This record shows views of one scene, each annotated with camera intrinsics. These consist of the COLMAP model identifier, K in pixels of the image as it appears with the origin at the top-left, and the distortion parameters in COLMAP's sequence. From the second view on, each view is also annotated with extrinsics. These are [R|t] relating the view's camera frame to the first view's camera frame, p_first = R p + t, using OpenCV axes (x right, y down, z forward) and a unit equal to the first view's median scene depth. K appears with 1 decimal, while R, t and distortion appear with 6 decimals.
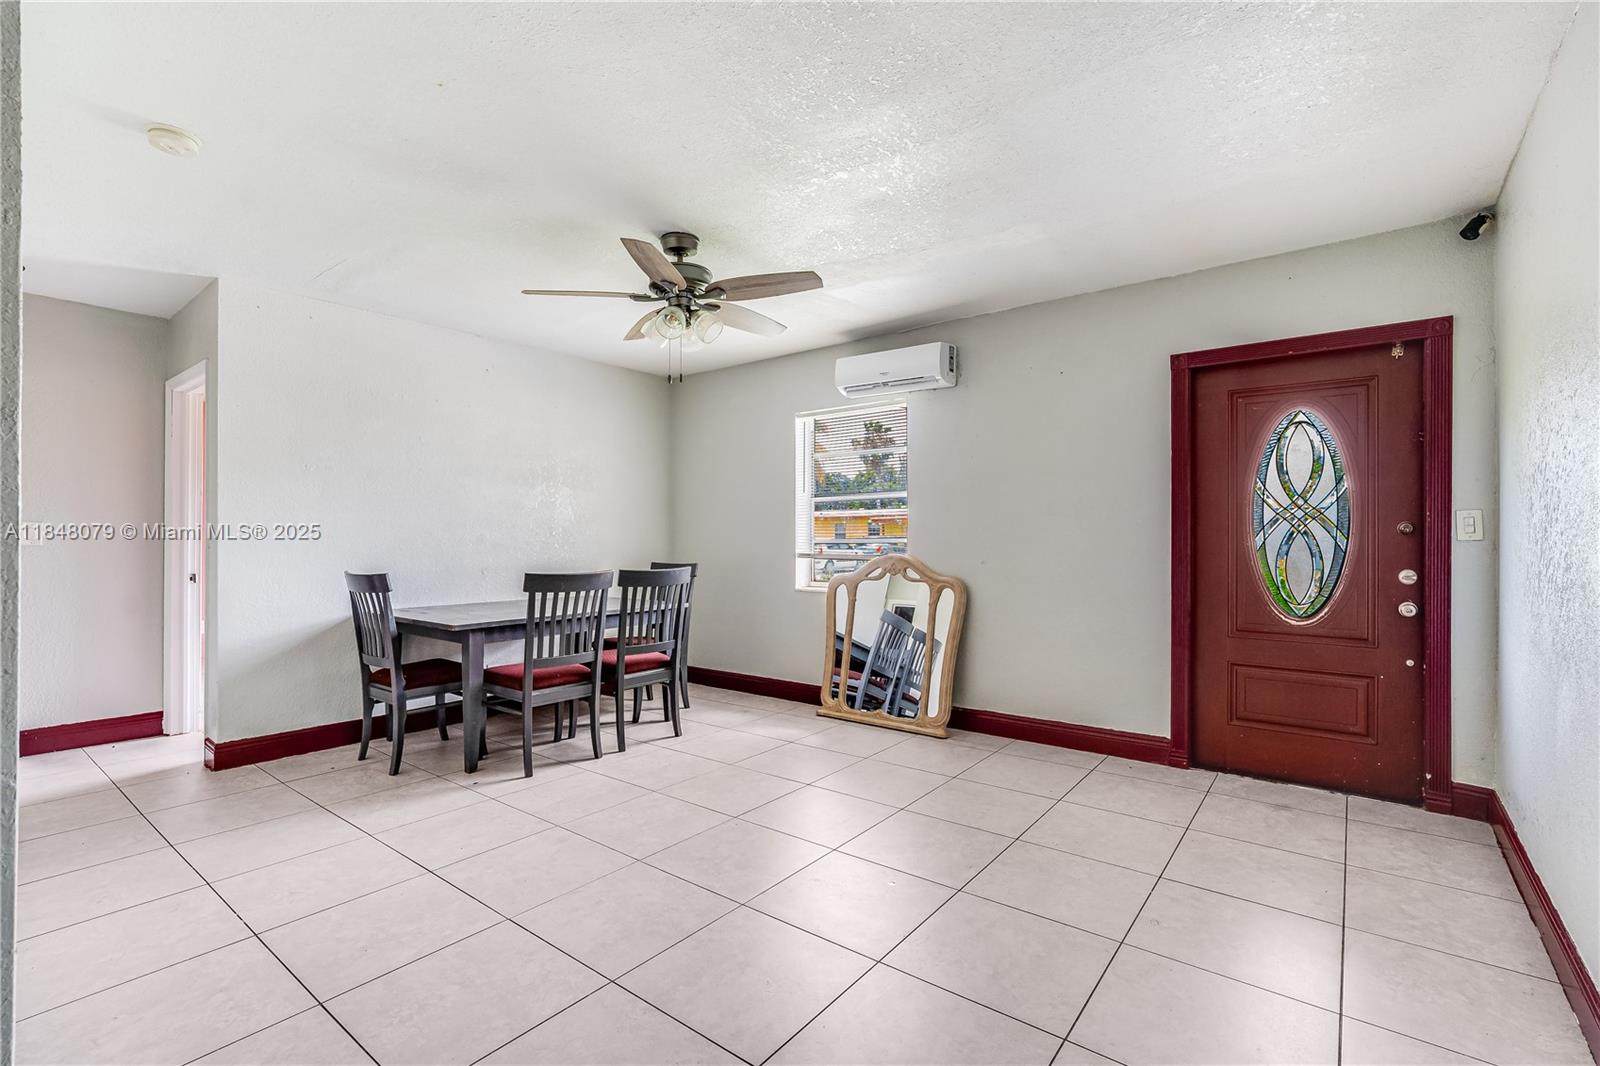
lens RADIAL K [[719.8, 0, 800.0], [0, 719.8, 537.2], [0, 0, 1]] dist [-0.001124, 0.001213]
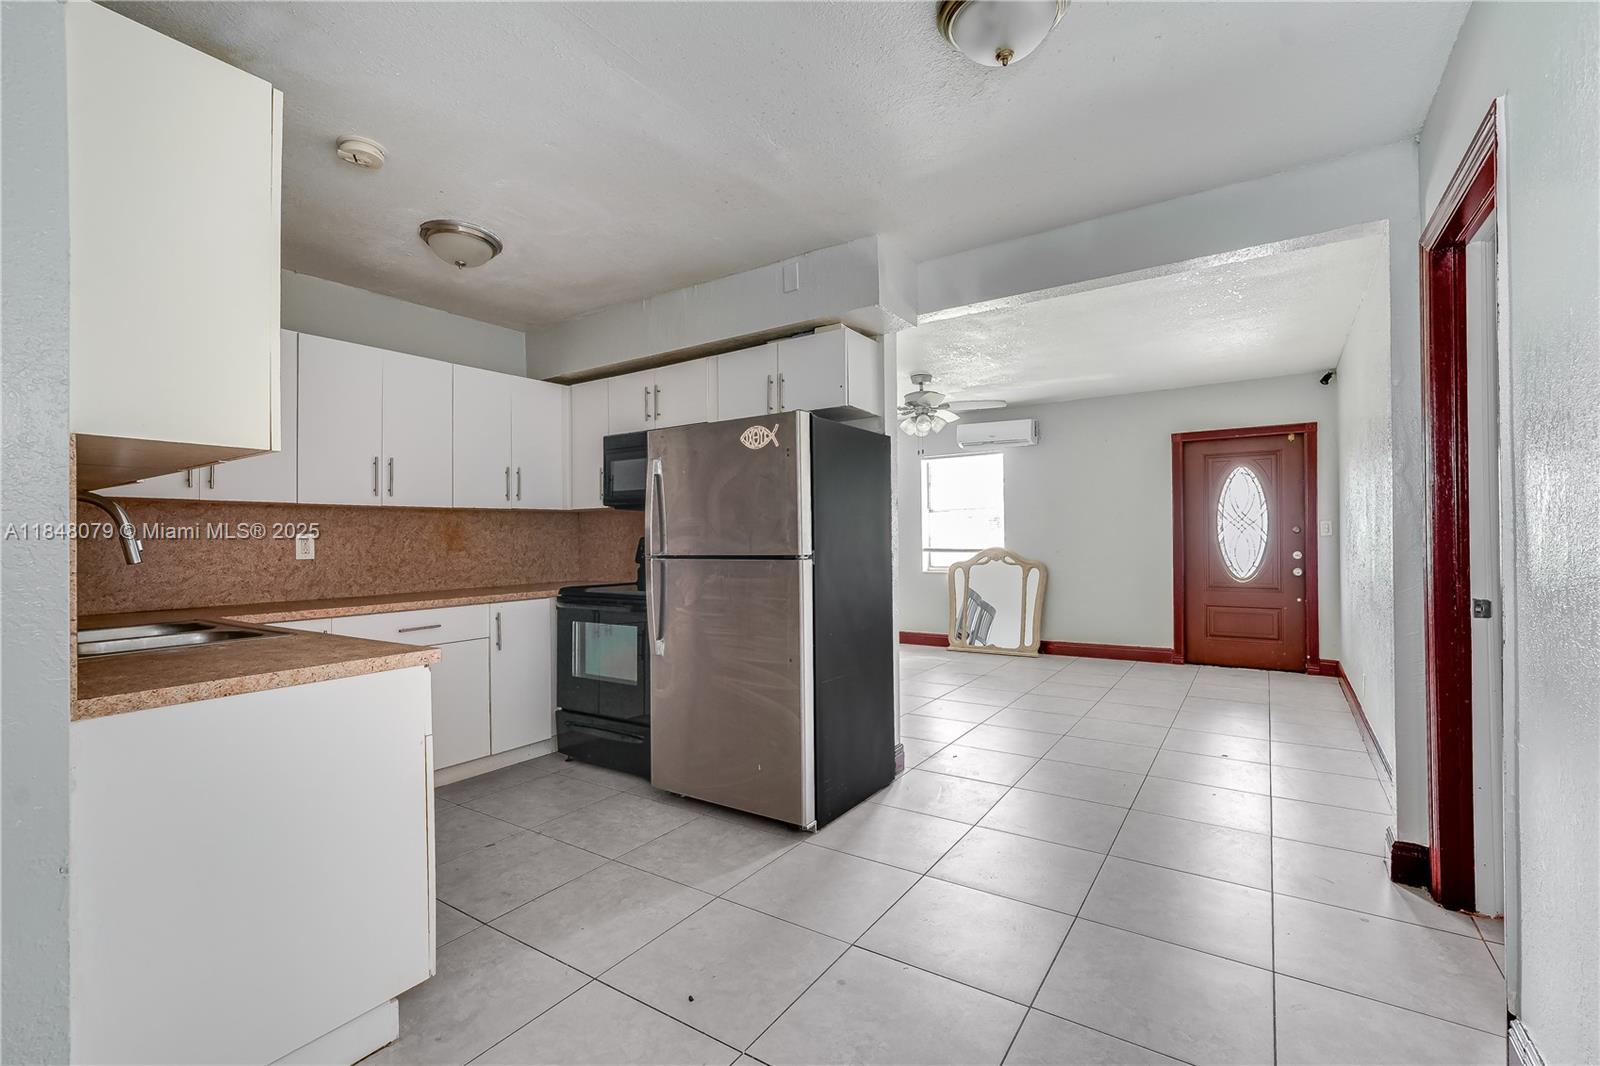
lens RADIAL K [[717.4, 0, 792.3], [0, 717.4, 536.9], [0, 0, 1]] dist [0.000602, 0.001539]
pose [[0.997175, -0.010670, 0.074358, -0.568395], [0.010822, 0.999940, -0.001636, -0.004369], [-0.074336, 0.002436, 0.997230, -0.717410]]
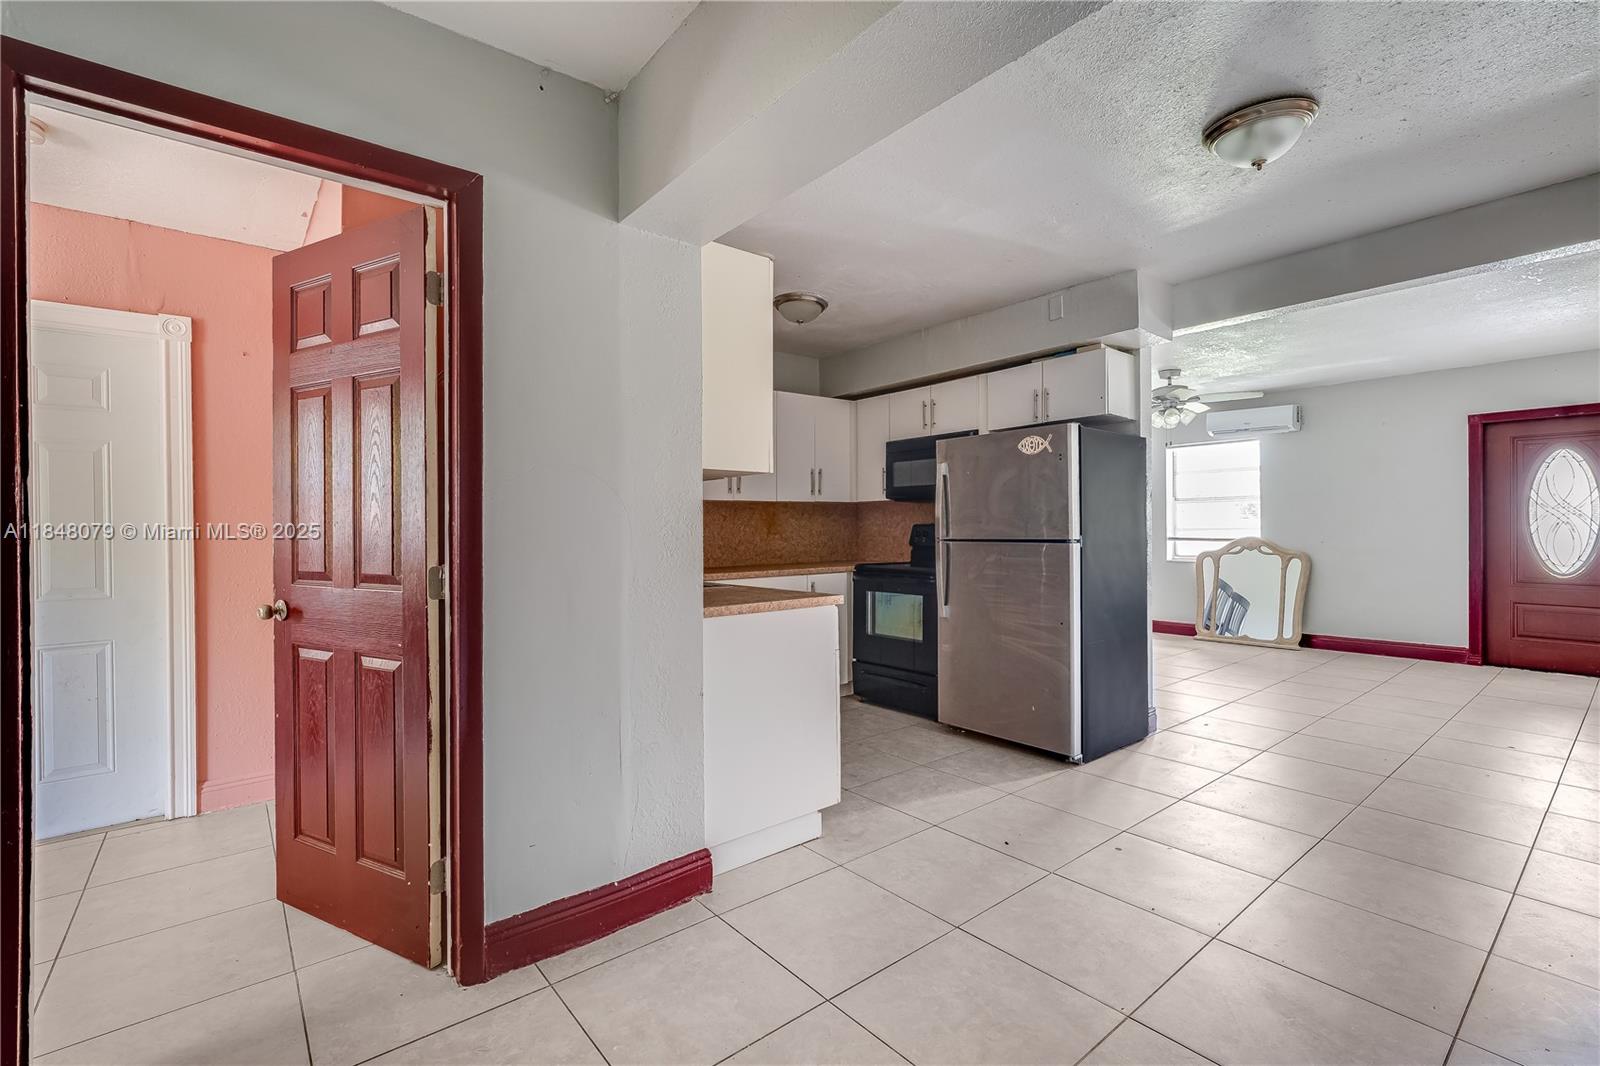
lens RADIAL K [[717.4, 0, 796.4], [0, 717.4, 527.5], [0, 0, 1]] dist [0.000602, 0.001539]
pose [[0.977219, -0.005082, -0.212175, -0.653926], [0.005182, 0.999987, -0.000087, -0.003631], [0.212172, -0.001014, 0.977232, -0.955865]]
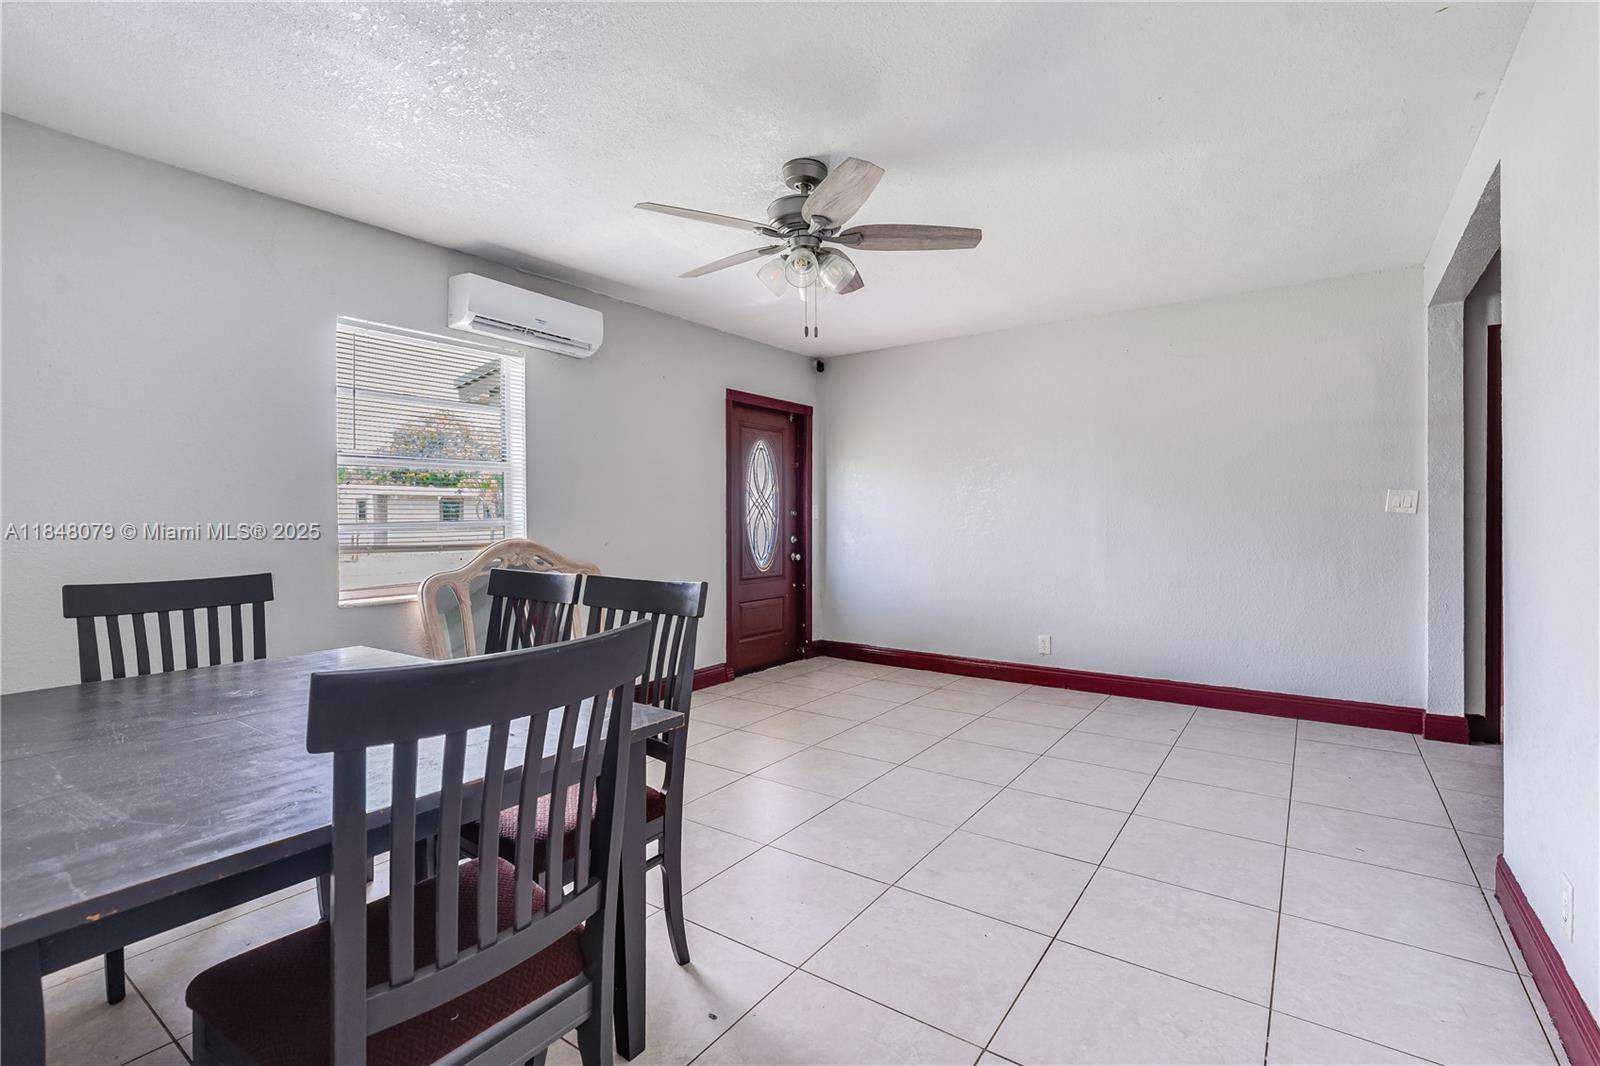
lens RADIAL K [[719.8, 0, 808.4], [0, 719.8, 526.0], [0, 0, 1]] dist [-0.001124, 0.001213]
pose [[-0.041460, -0.010849, 0.999081, -0.913415], [0.003774, 0.999932, 0.011015, 0.000066], [-0.999133, 0.004227, -0.041416, 0.920292]]
